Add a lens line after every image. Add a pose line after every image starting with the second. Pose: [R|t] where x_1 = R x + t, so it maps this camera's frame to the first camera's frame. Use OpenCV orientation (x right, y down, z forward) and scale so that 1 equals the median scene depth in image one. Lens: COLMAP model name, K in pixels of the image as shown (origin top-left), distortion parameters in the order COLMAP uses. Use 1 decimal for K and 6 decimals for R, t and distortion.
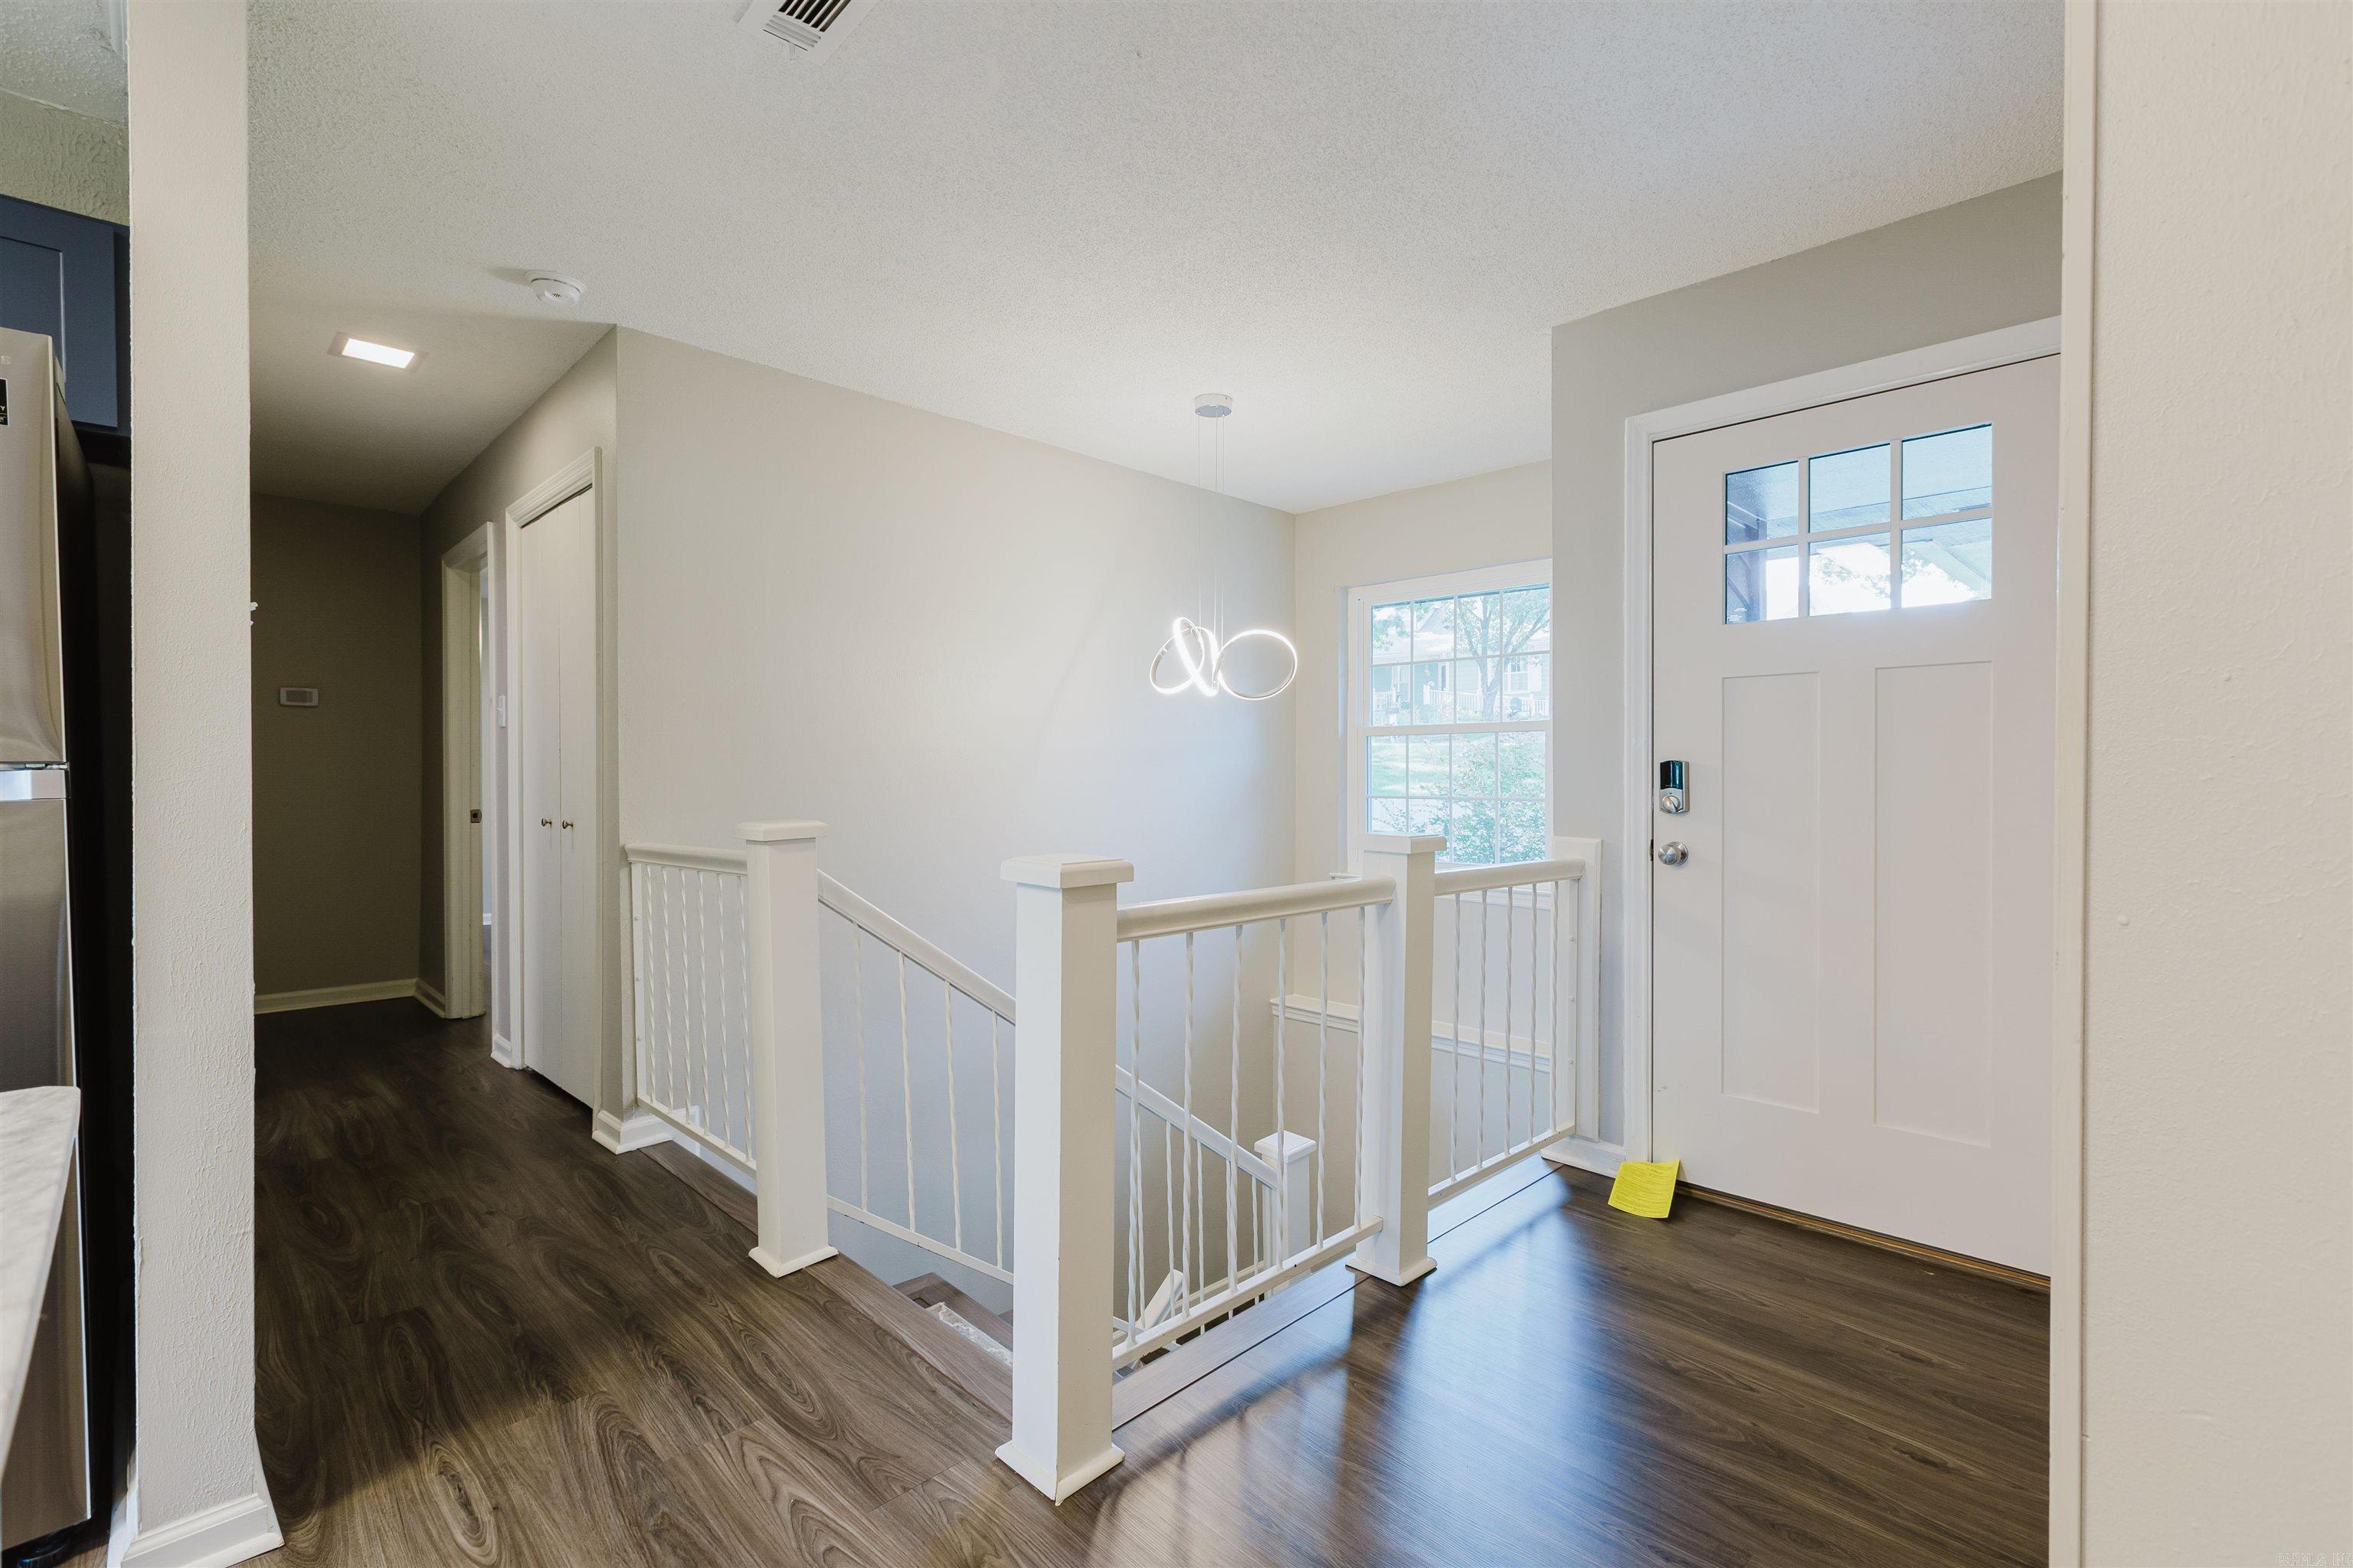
lens RADIAL K [[1051.3, 0, 1177.0], [0, 1051.3, 781.9], [0, 0, 1]] dist [0.000036, -0.000784]
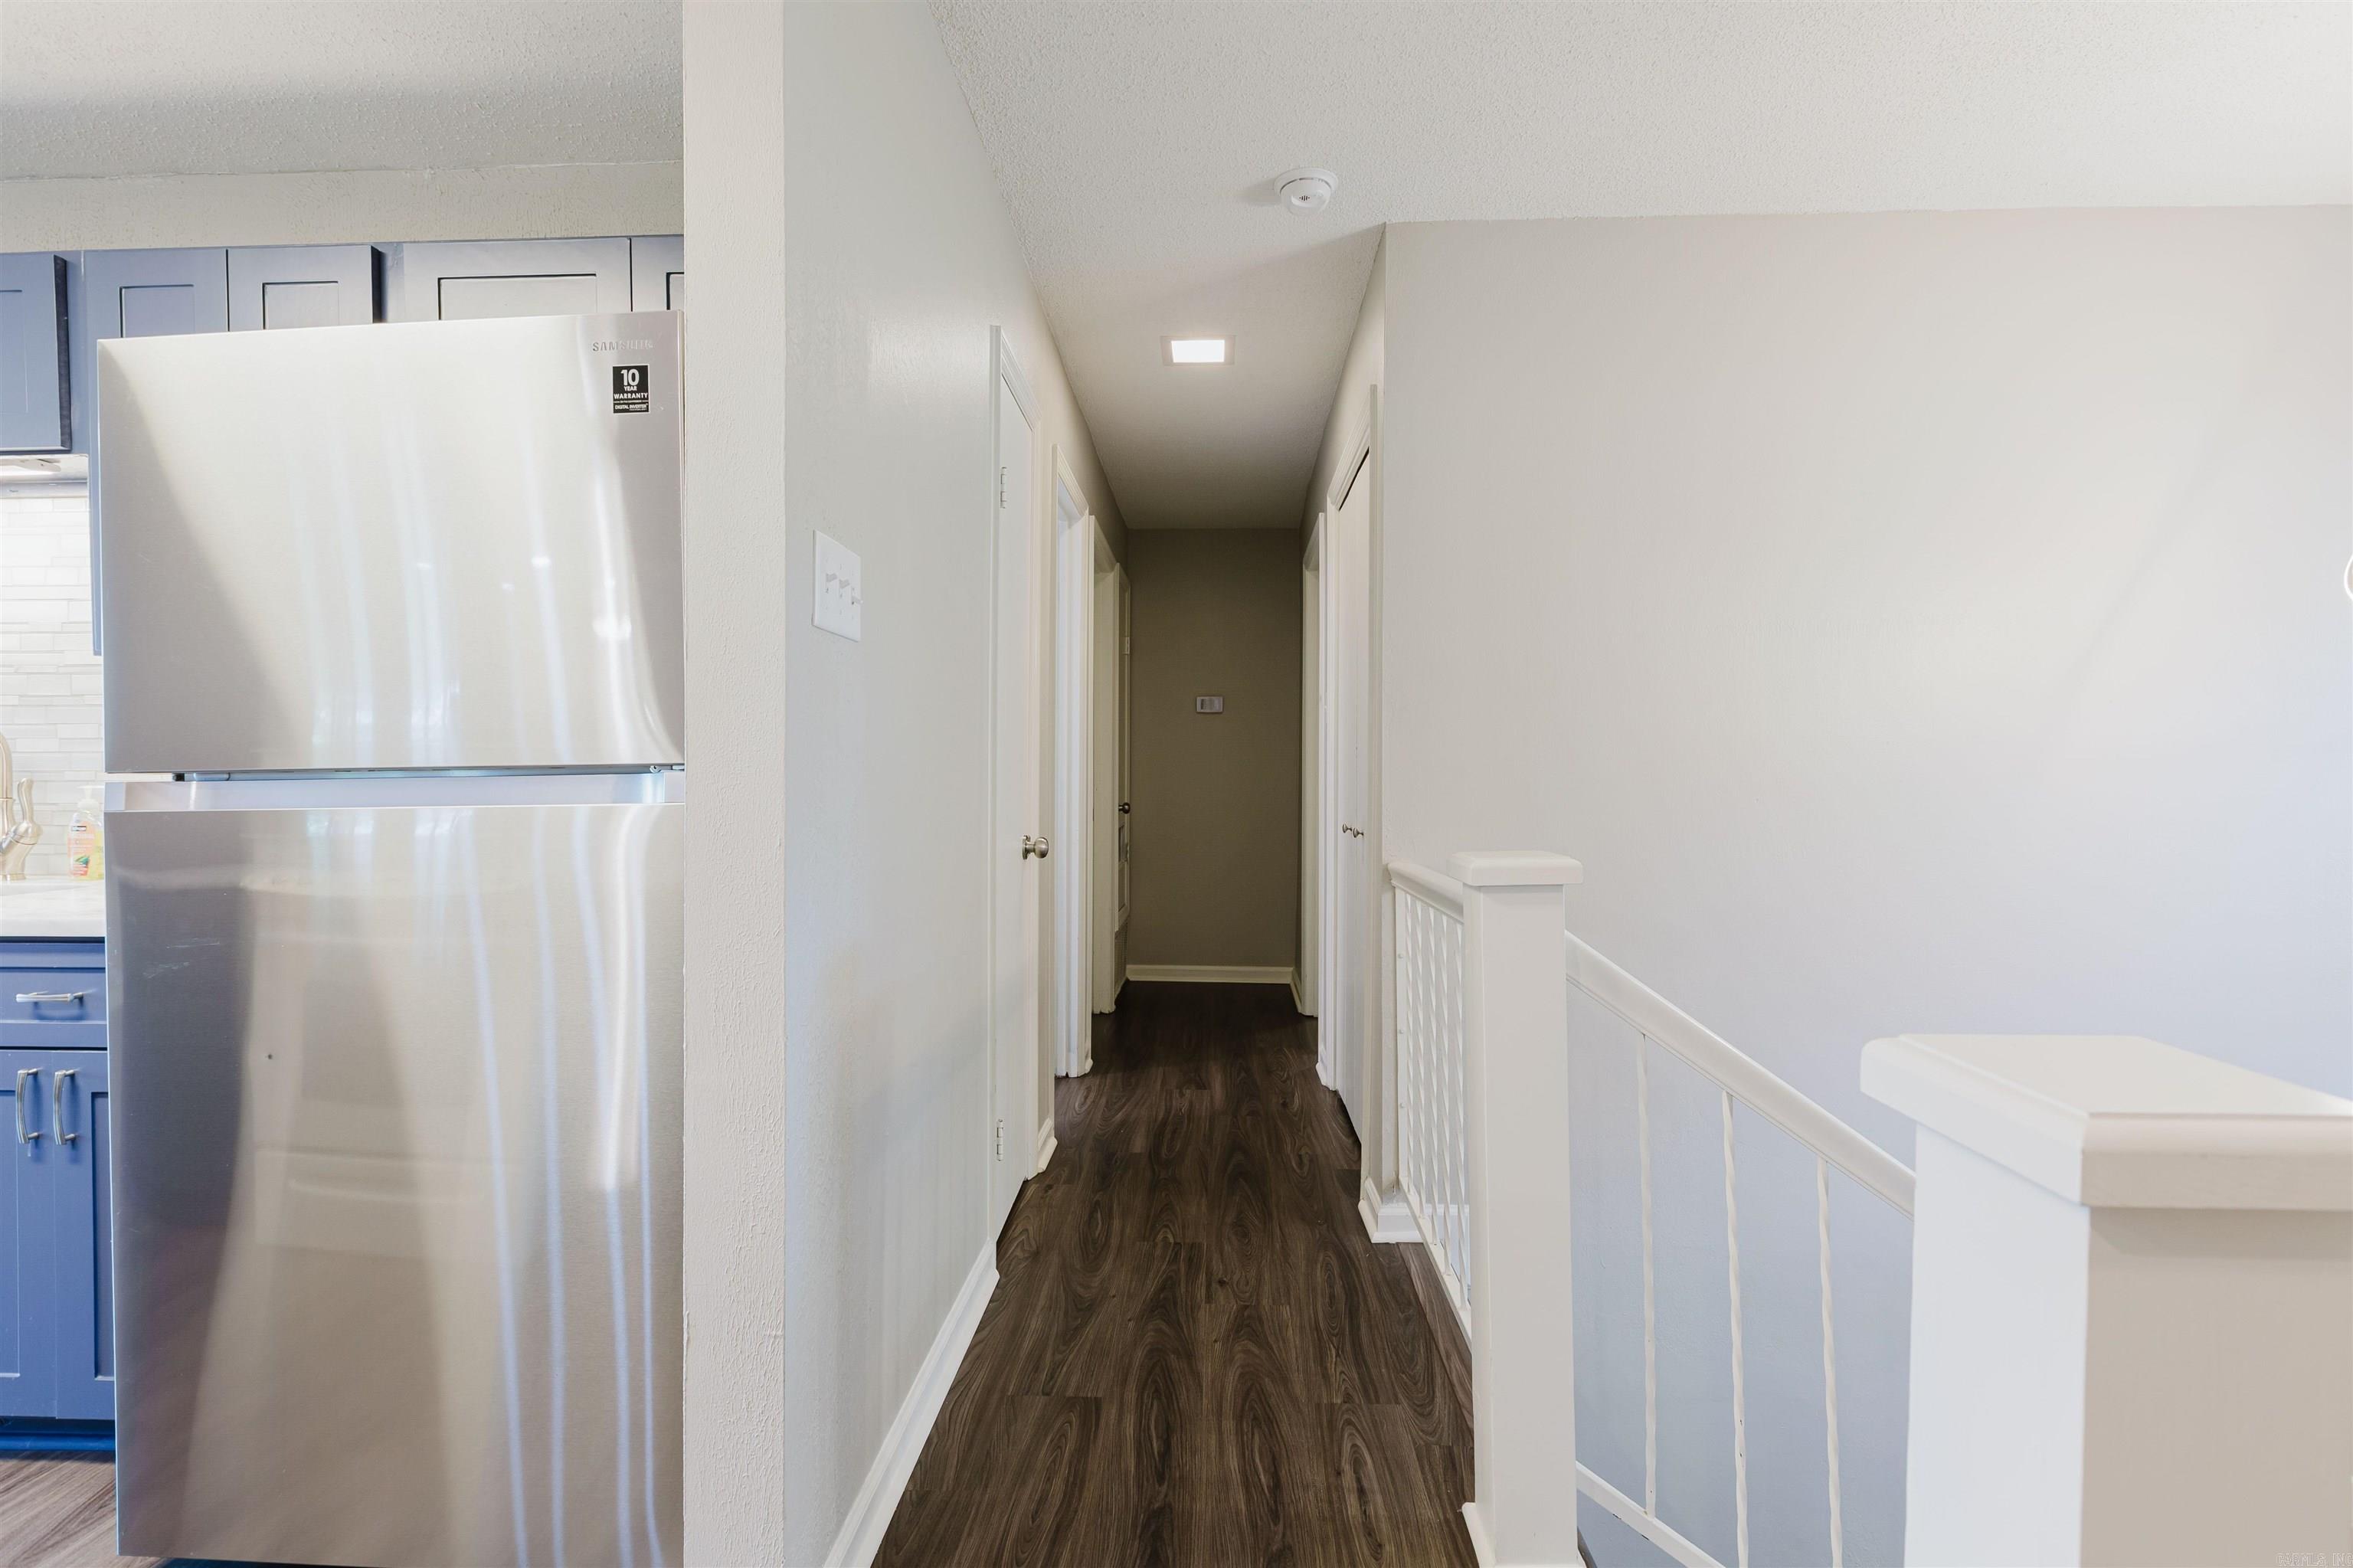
lens RADIAL K [[1048.3, 0, 1184.9], [0, 1048.3, 780.6], [0, 0, 1]] dist [0.005300, -0.000001]
pose [[0.675813, 0.010285, -0.737001, -0.035587], [-0.012609, 0.999918, 0.002392, -0.004460], [0.736965, 0.007677, 0.675887, 0.338608]]
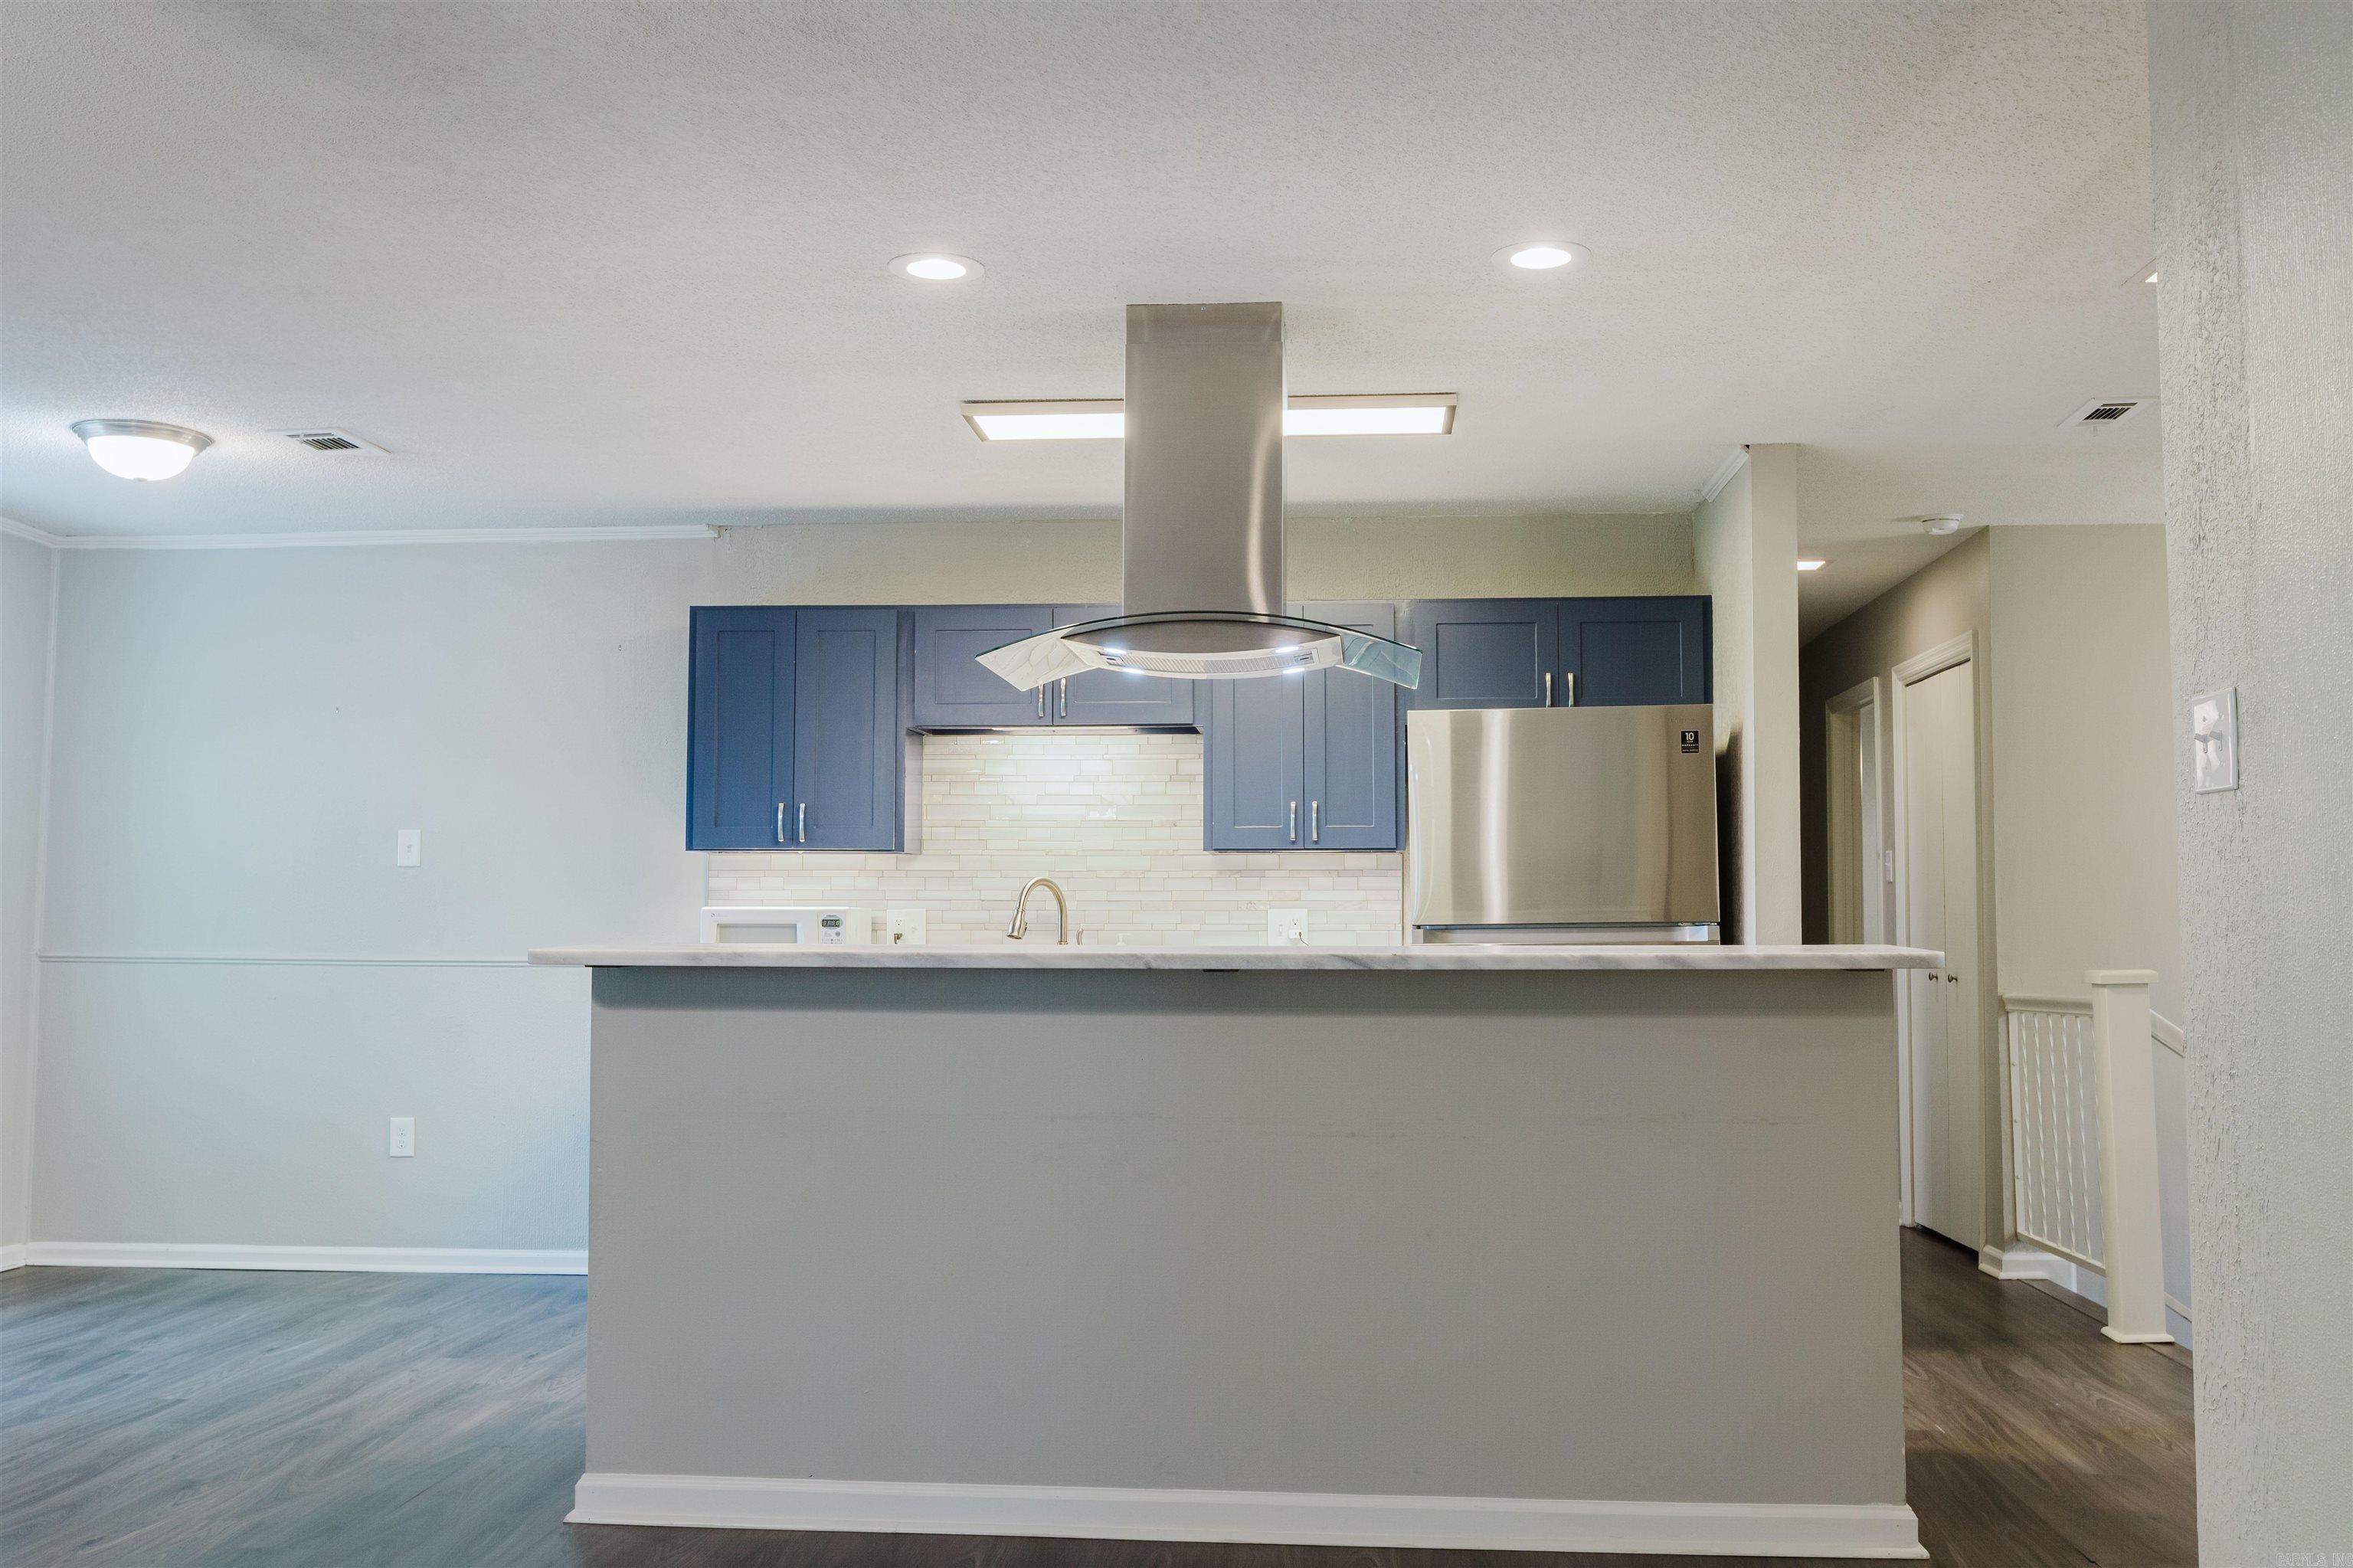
lens RADIAL K [[2280.4, 0, 1179.1], [0, 2280.4, 771.9], [0, 0, 1]] dist [0.008093, 0.014661]
pose [[0.664873, -0.046459, -0.745510, 0.686224], [-0.012295, 0.997248, -0.073113, 0.013218], [0.746855, 0.057777, 0.662472, -1.224799]]
